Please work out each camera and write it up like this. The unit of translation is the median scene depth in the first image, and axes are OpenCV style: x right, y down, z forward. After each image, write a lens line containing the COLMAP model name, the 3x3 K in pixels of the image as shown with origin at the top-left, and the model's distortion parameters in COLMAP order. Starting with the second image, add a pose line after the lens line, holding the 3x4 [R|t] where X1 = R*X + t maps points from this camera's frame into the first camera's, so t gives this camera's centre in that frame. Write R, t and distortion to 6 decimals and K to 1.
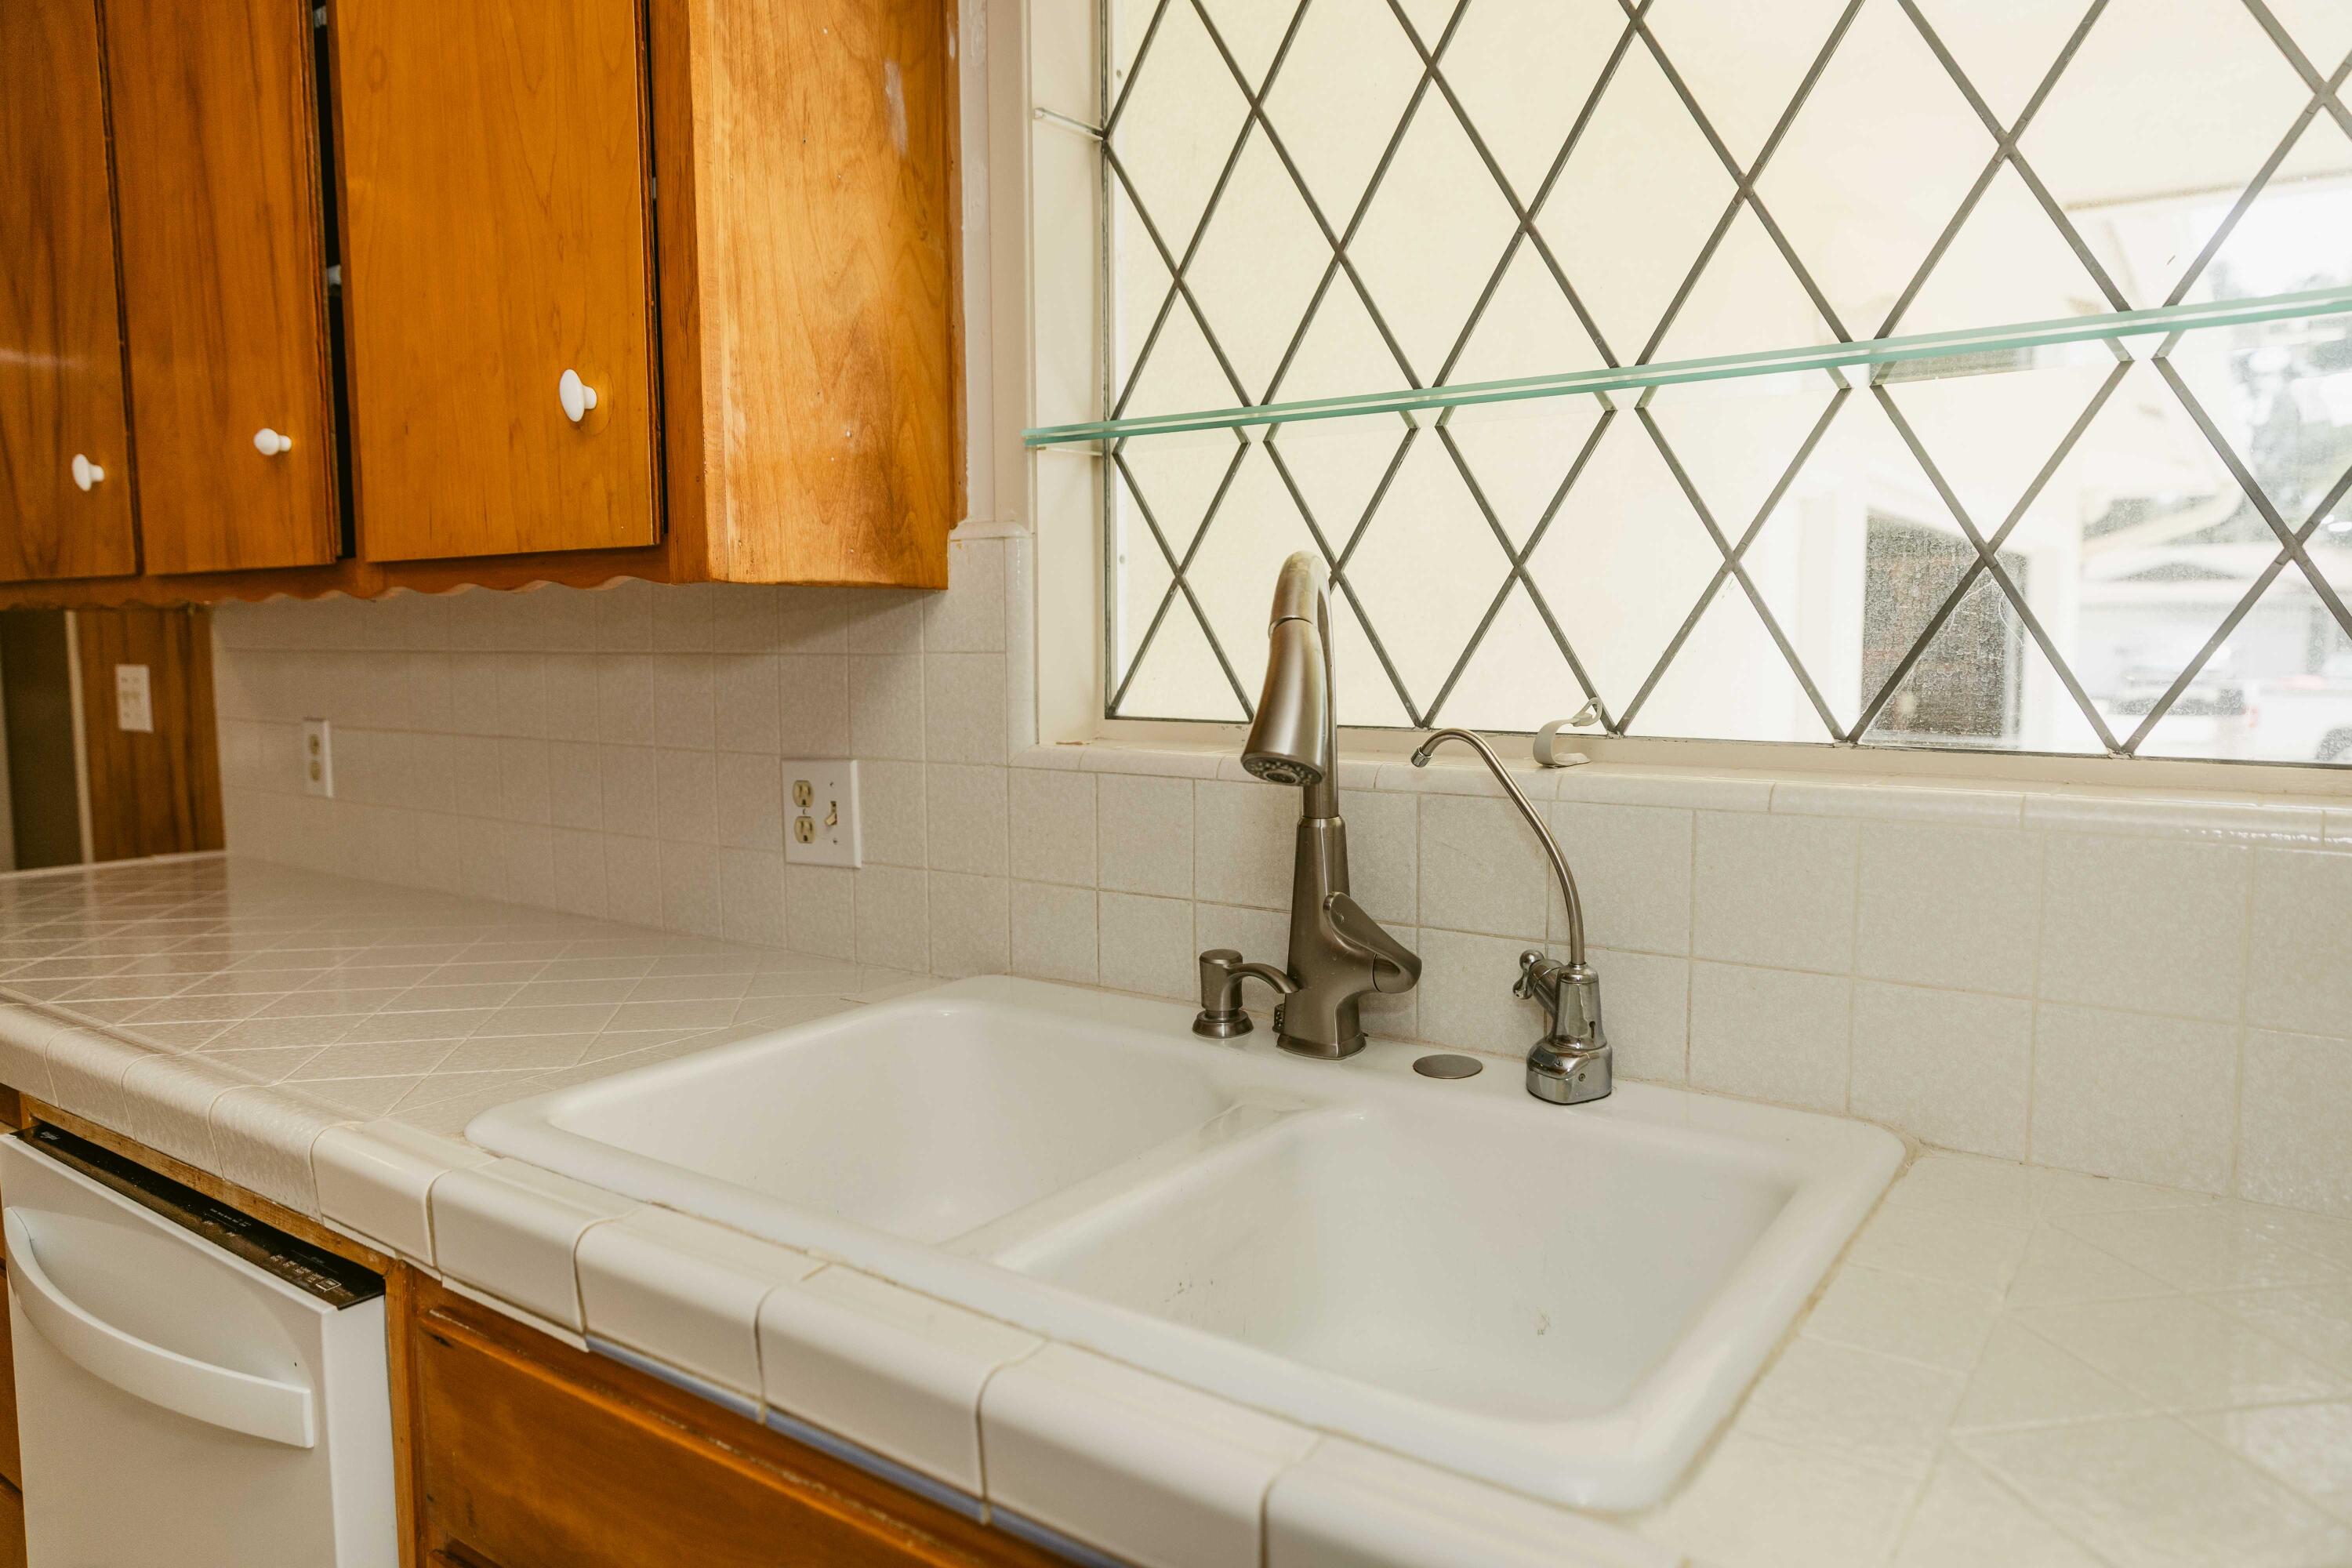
lens RADIAL K [[1564.4, 0, 1173.4], [0, 1564.4, 779.2], [0, 0, 1]] dist [0.014373, -0.005214]
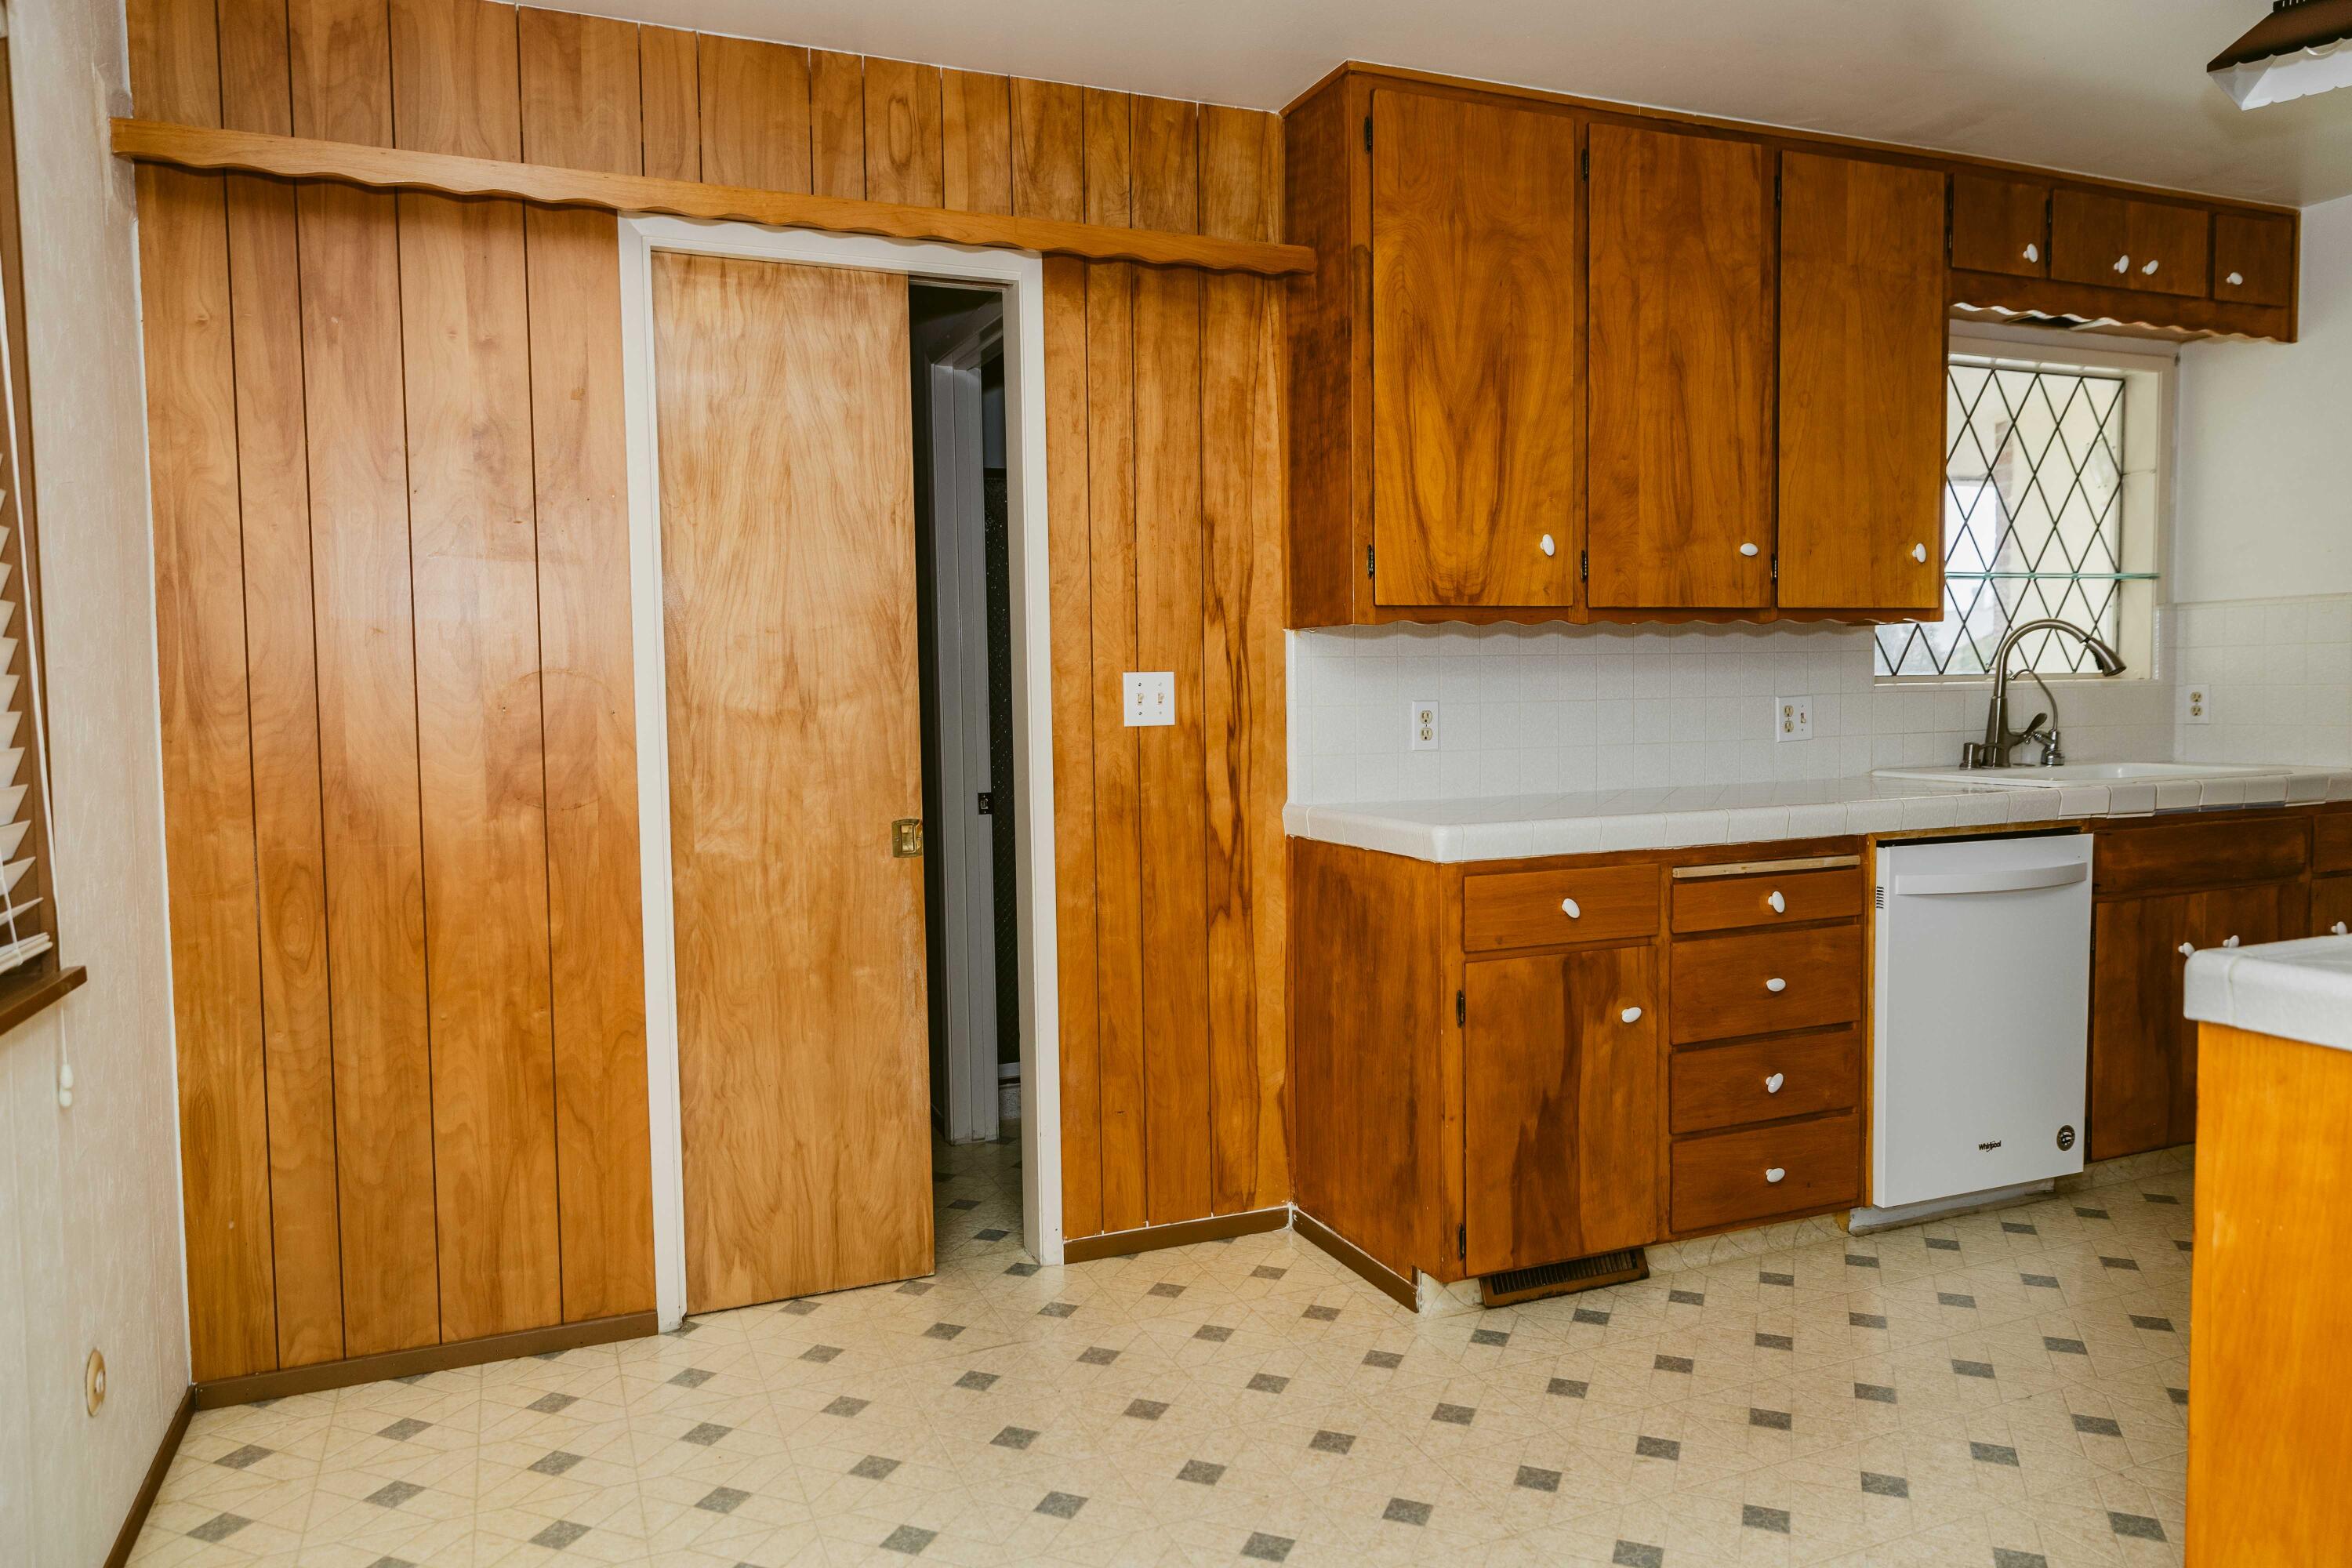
lens RADIAL K [[1564.4, 0, 1173.4], [0, 1564.4, 779.2], [0, 0, 1]] dist [0.014373, -0.005214]
pose [[0.519128, -0.055666, 0.852882, -2.733706], [0.094948, 0.995456, 0.007179, 0.006180], [-0.849406, 0.077253, 0.522054, 0.558605]]
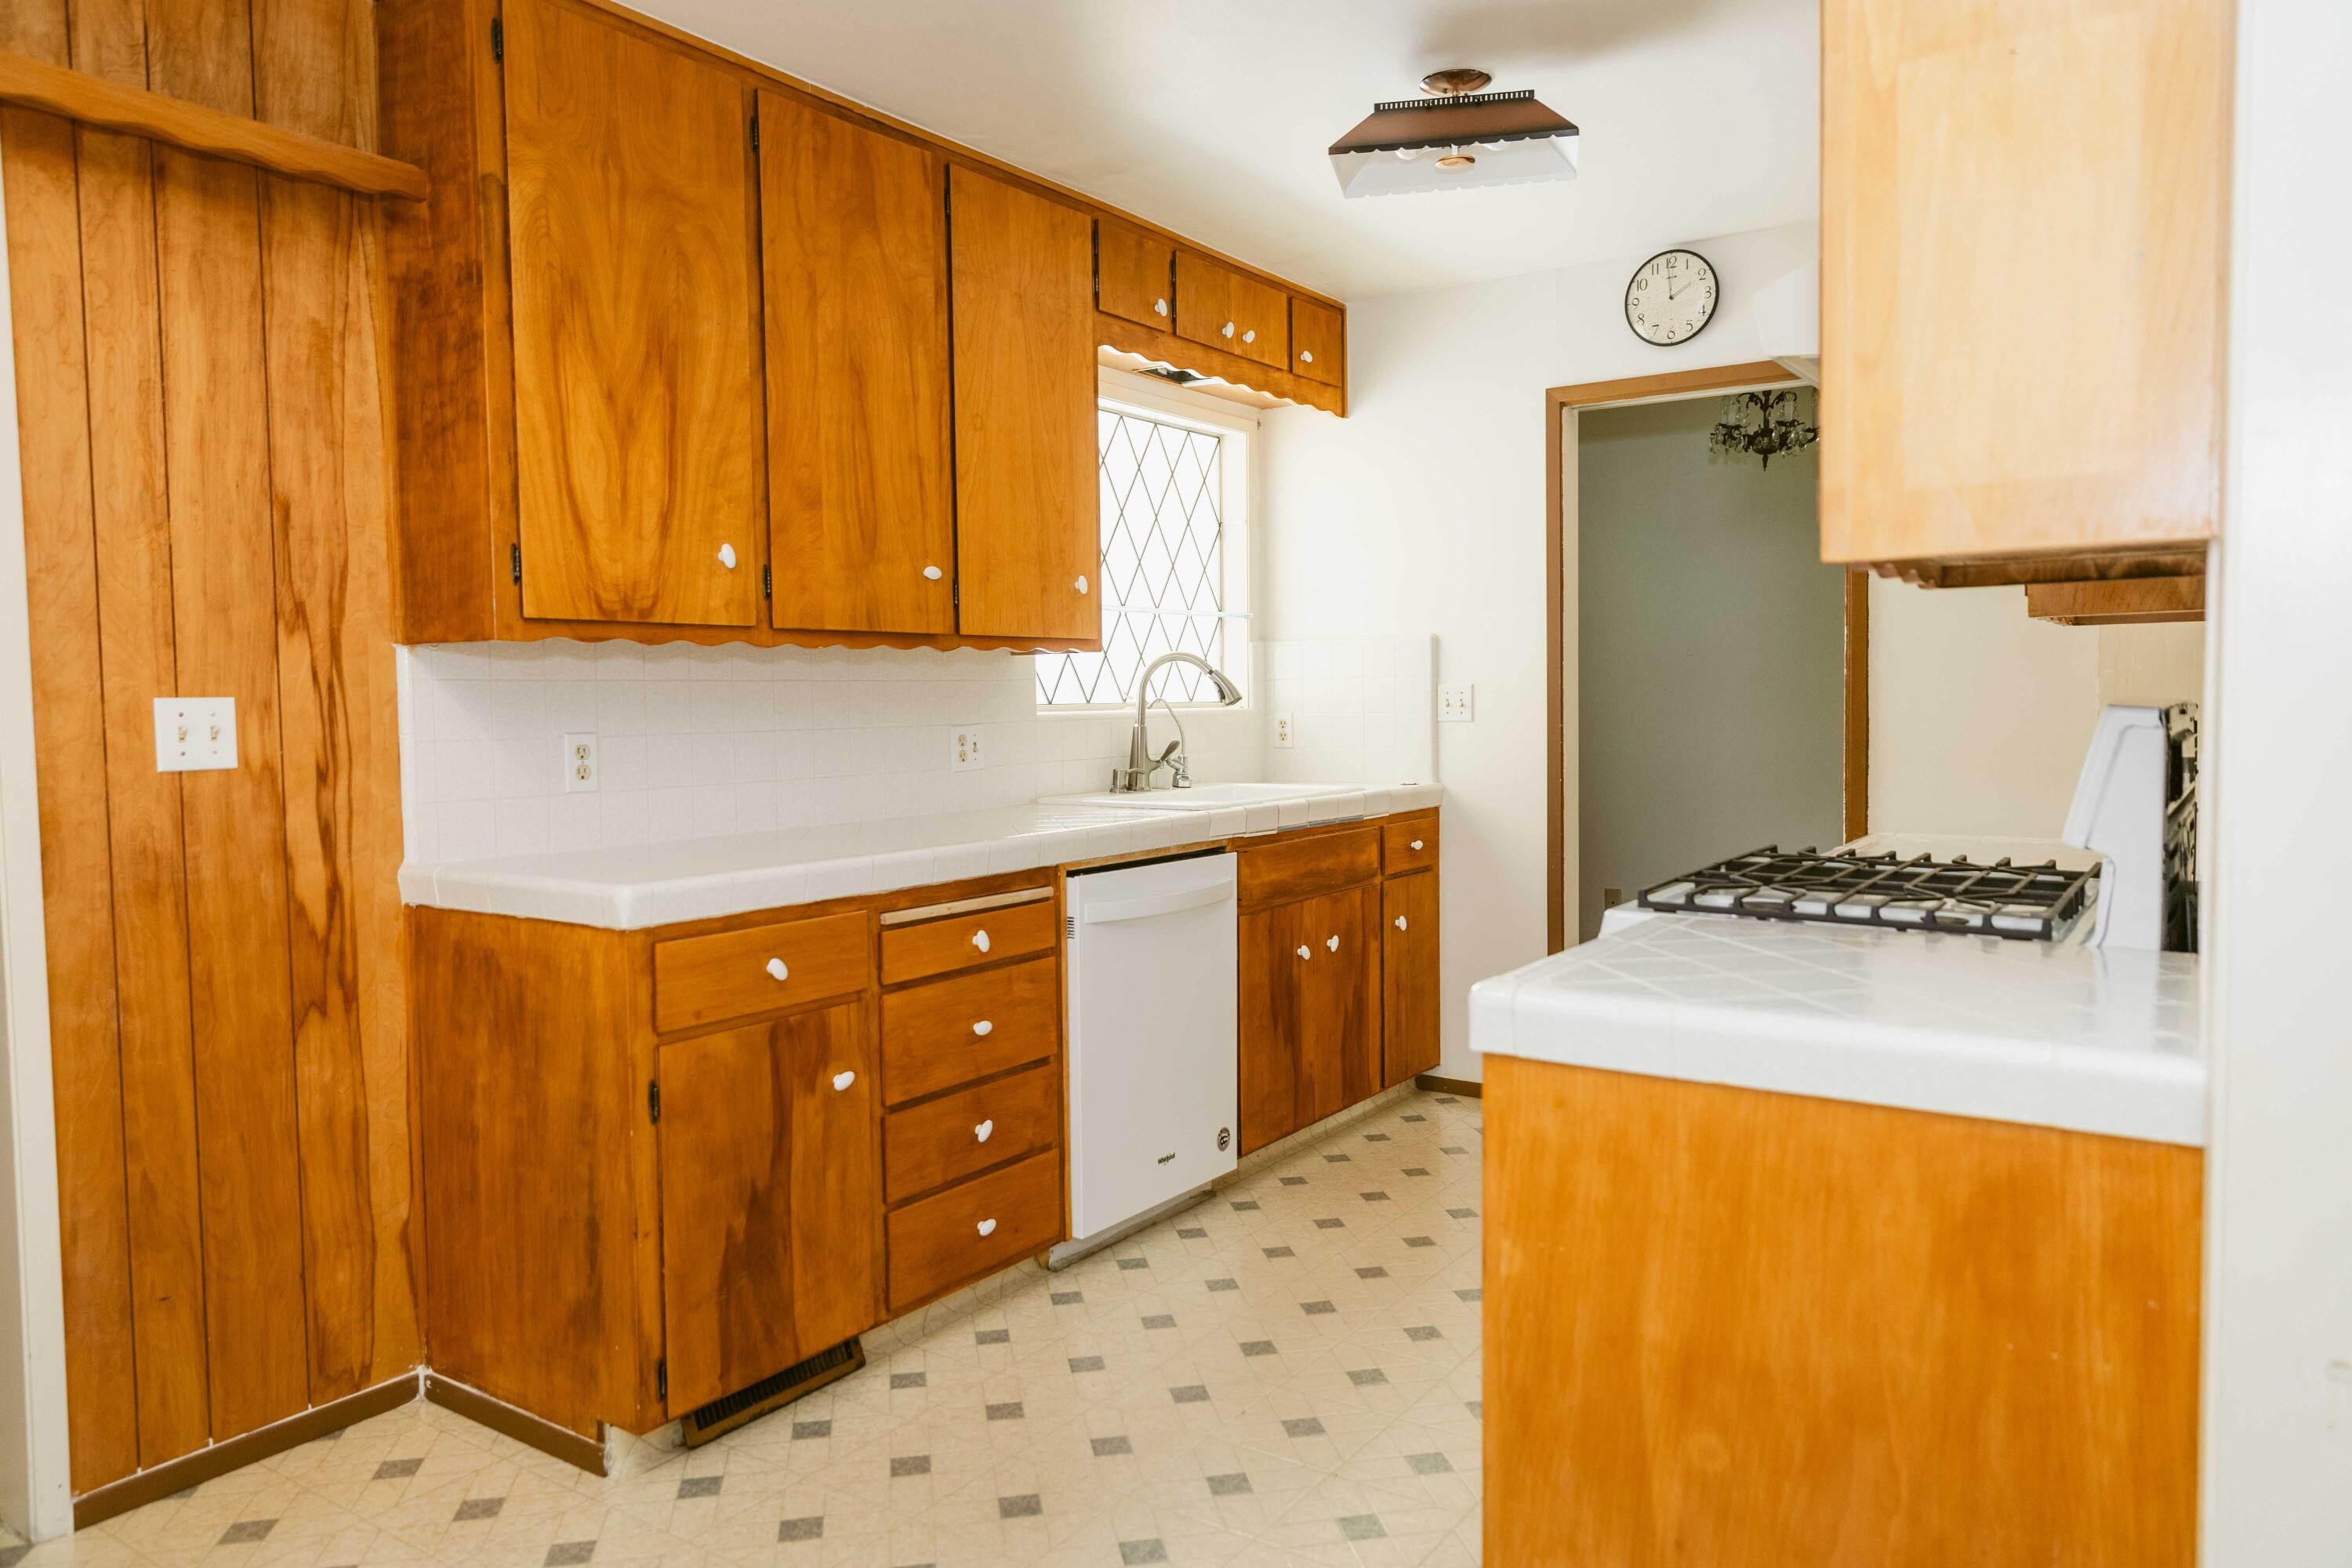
lens RADIAL K [[1564.4, 0, 1173.4], [0, 1564.4, 779.2], [0, 0, 1]] dist [0.014373, -0.005214]
pose [[-0.015691, -0.047739, 0.998737, -2.548157], [0.109059, 0.992818, 0.049169, -0.013870], [-0.993911, 0.109693, -0.010372, 0.716974]]
